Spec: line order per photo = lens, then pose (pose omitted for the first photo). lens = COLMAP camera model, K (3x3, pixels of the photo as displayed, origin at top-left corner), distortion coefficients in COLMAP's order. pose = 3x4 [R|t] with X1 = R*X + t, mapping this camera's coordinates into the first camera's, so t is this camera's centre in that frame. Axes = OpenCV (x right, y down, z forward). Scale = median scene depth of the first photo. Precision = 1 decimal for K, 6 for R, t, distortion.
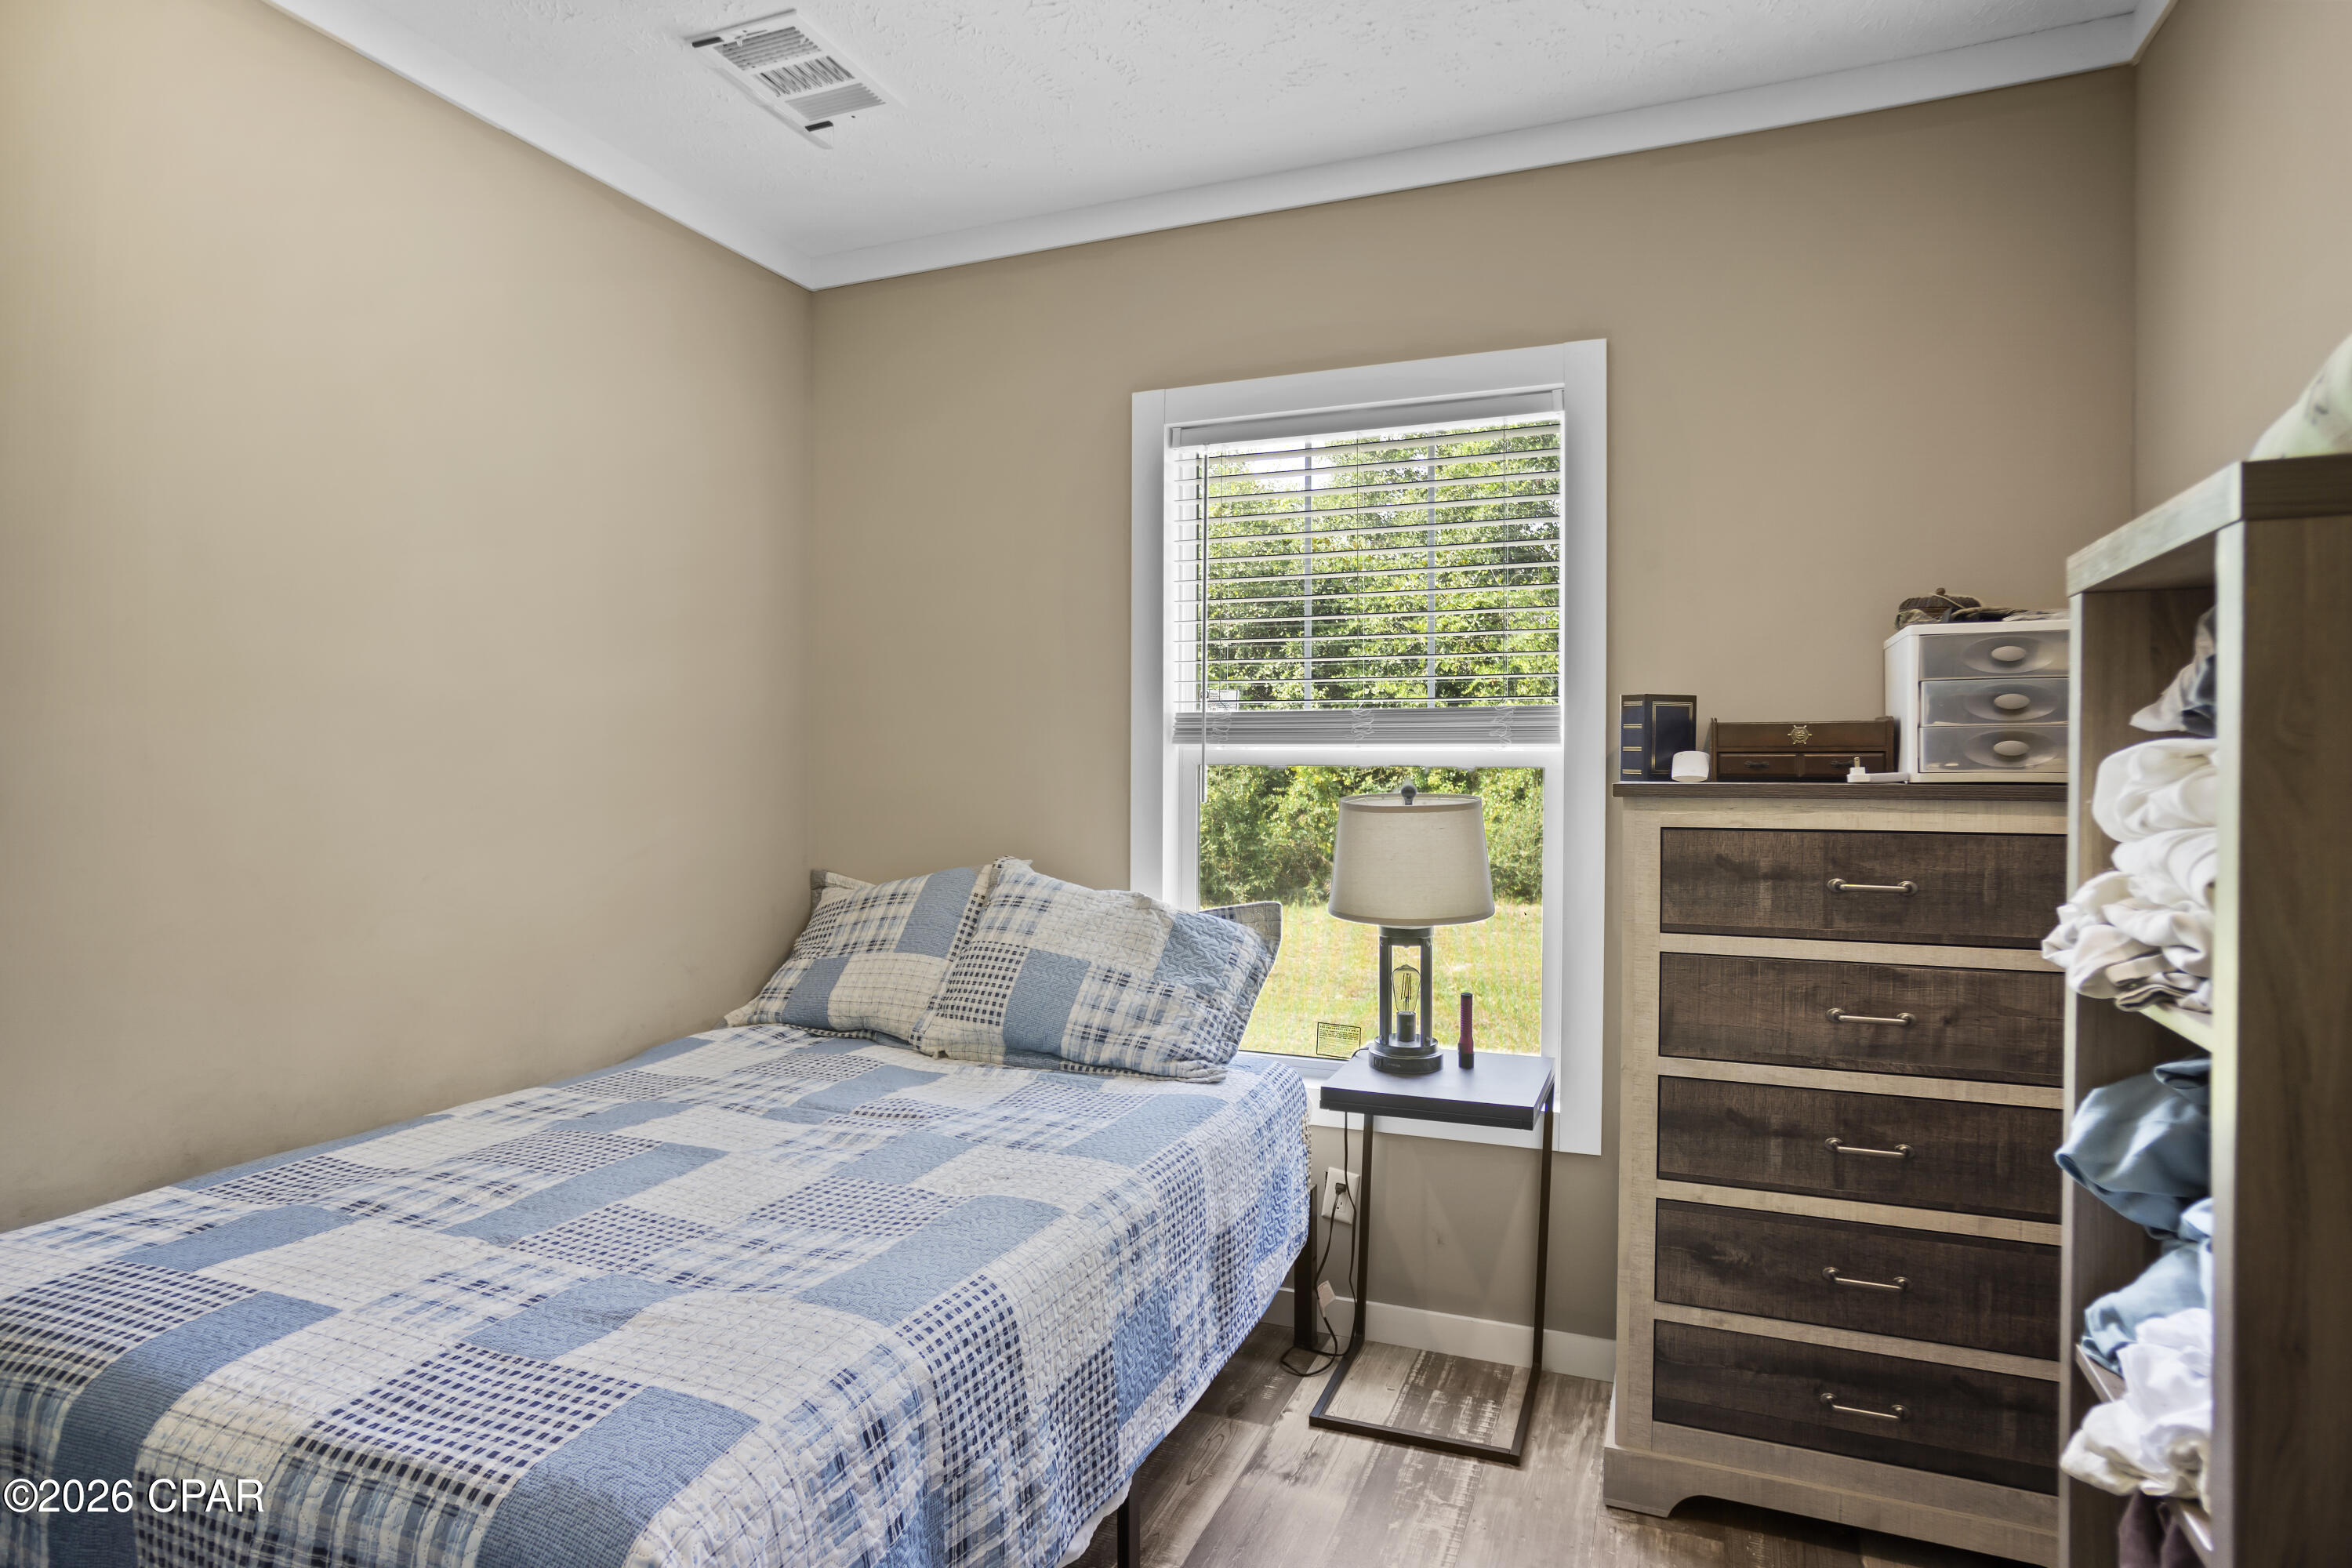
lens RADIAL K [[1295.2, 0, 1181.4], [0, 1295.2, 779.7], [0, 0, 1]] dist [-0.058611, 0.040193]
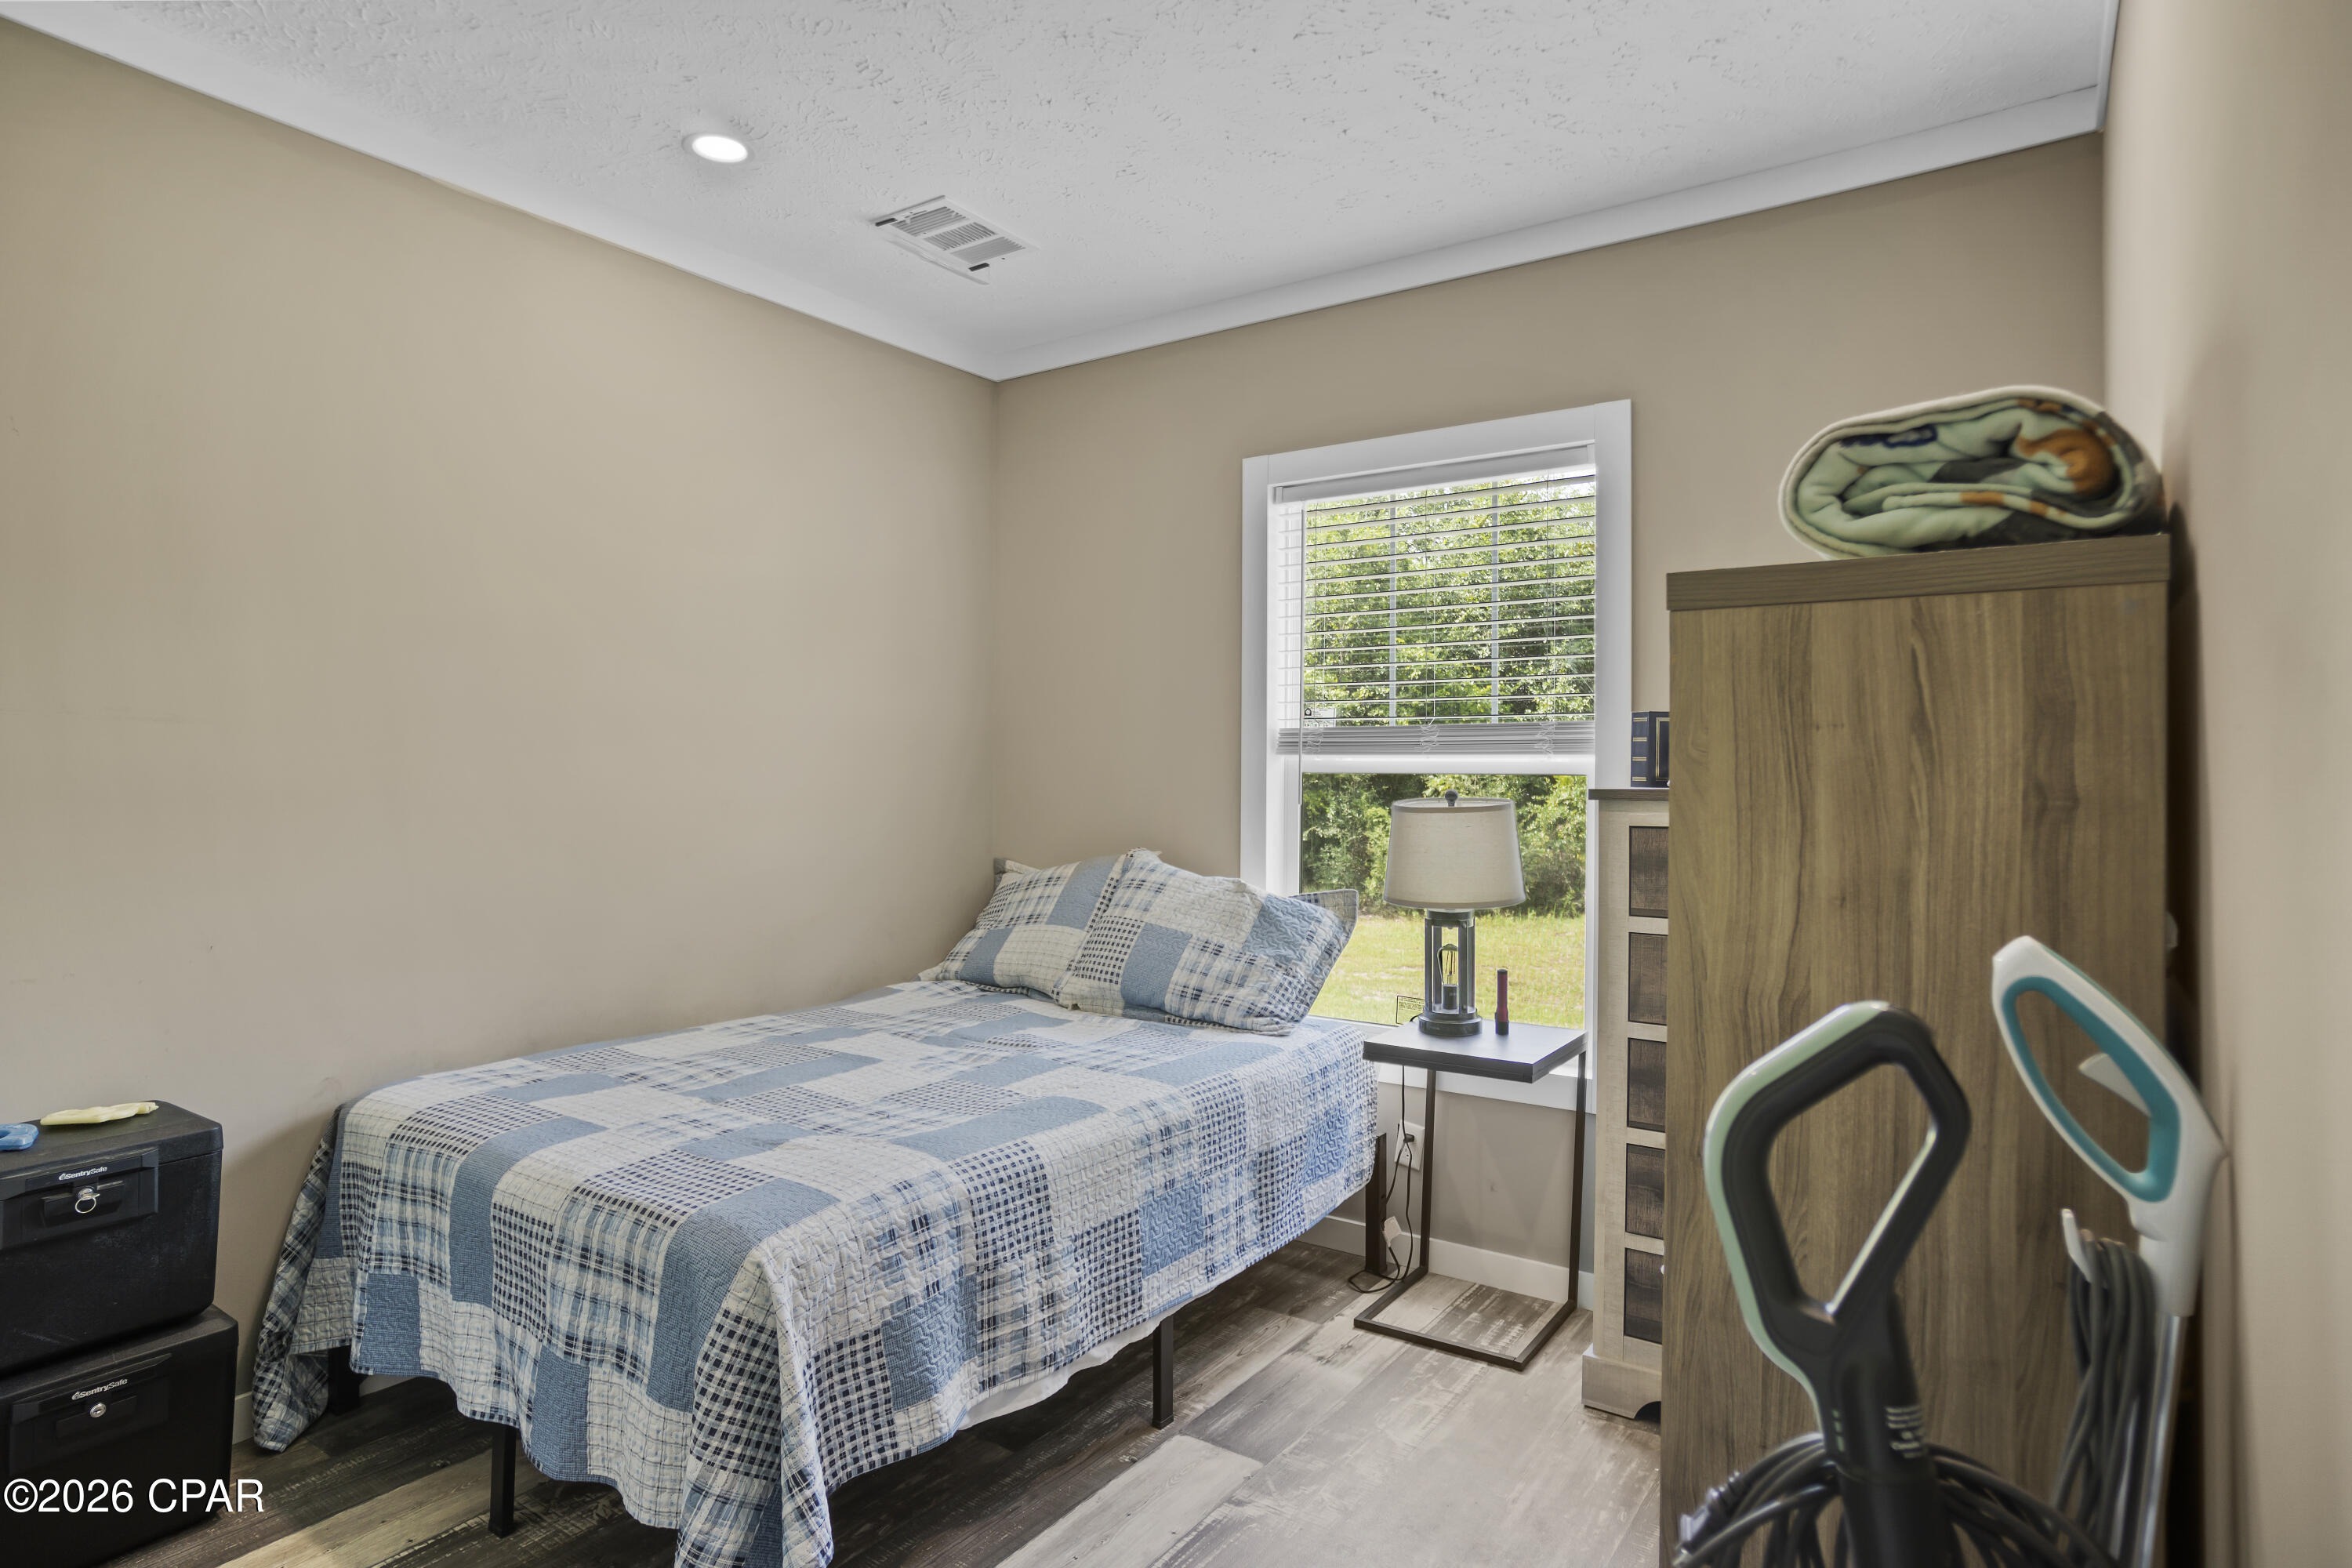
lens RADIAL K [[1295.2, 0, 1174.4], [0, 1295.2, 772.8], [0, 0, 1]] dist [-0.058611, 0.040193]
pose [[0.976244, 0.002975, -0.216653, 0.206919], [-0.005514, 0.999923, -0.011111, 0.003262], [0.216603, 0.012042, 0.976185, -0.222173]]
